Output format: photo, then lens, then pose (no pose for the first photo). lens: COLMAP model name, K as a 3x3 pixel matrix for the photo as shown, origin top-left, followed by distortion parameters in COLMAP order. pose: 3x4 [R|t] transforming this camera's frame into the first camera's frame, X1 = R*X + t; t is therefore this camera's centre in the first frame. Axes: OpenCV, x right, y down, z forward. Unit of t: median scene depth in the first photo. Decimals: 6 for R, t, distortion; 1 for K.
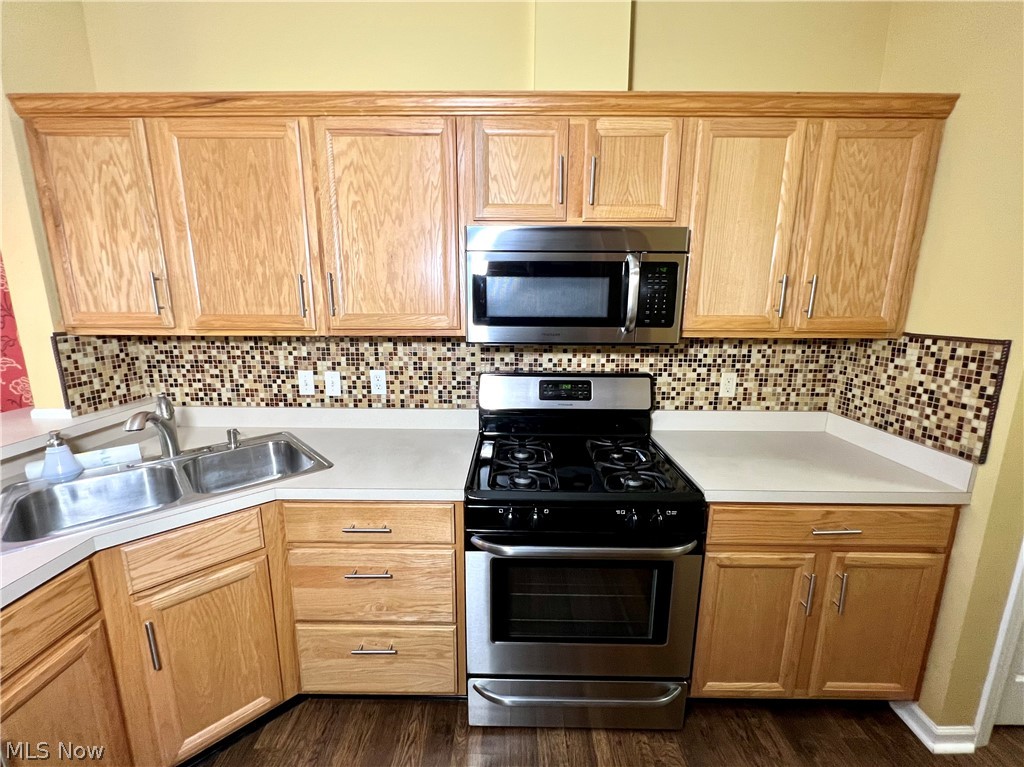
lens RADIAL K [[409.0, 0, 513.0], [0, 409.0, 378.1], [0, 0, 1]] dist [-0.002804, 0.000573]
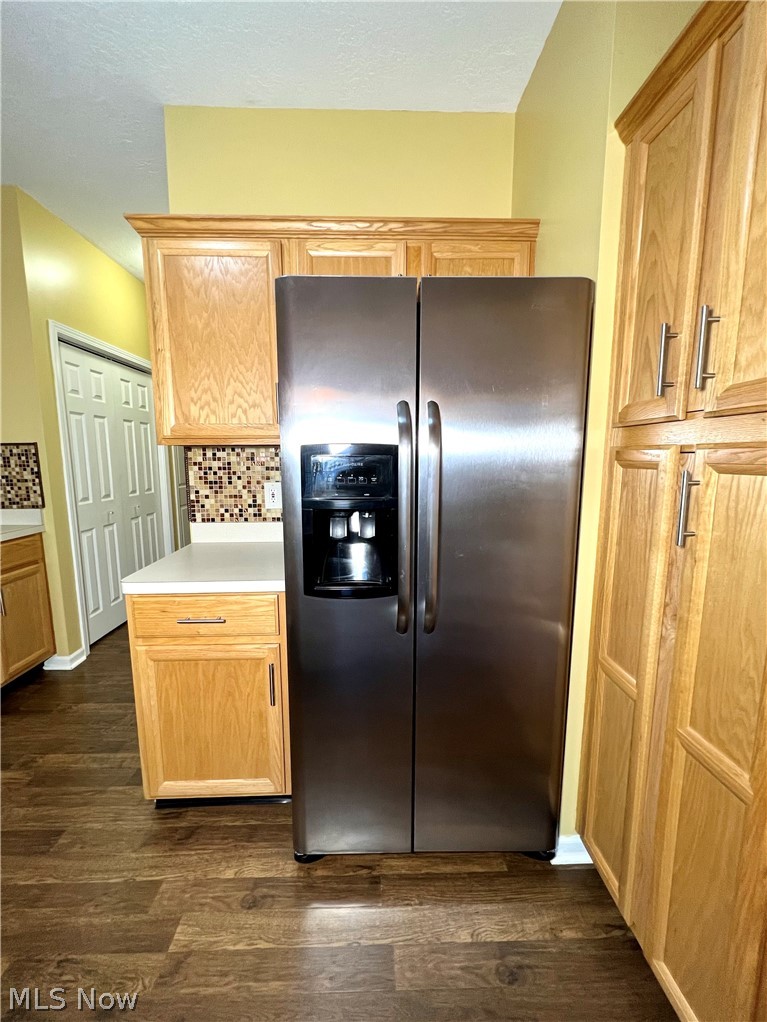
lens RADIAL K [[408.2, 0, 384.0], [0, 408.2, 509.3], [0, 0, 1]] dist [-0.002804, 0.000573]
pose [[-0.032175, -0.135243, 0.990290, -0.729874], [0.187923, 0.972314, 0.138893, 0.234609], [-0.981657, 0.190567, -0.005869, -0.506493]]
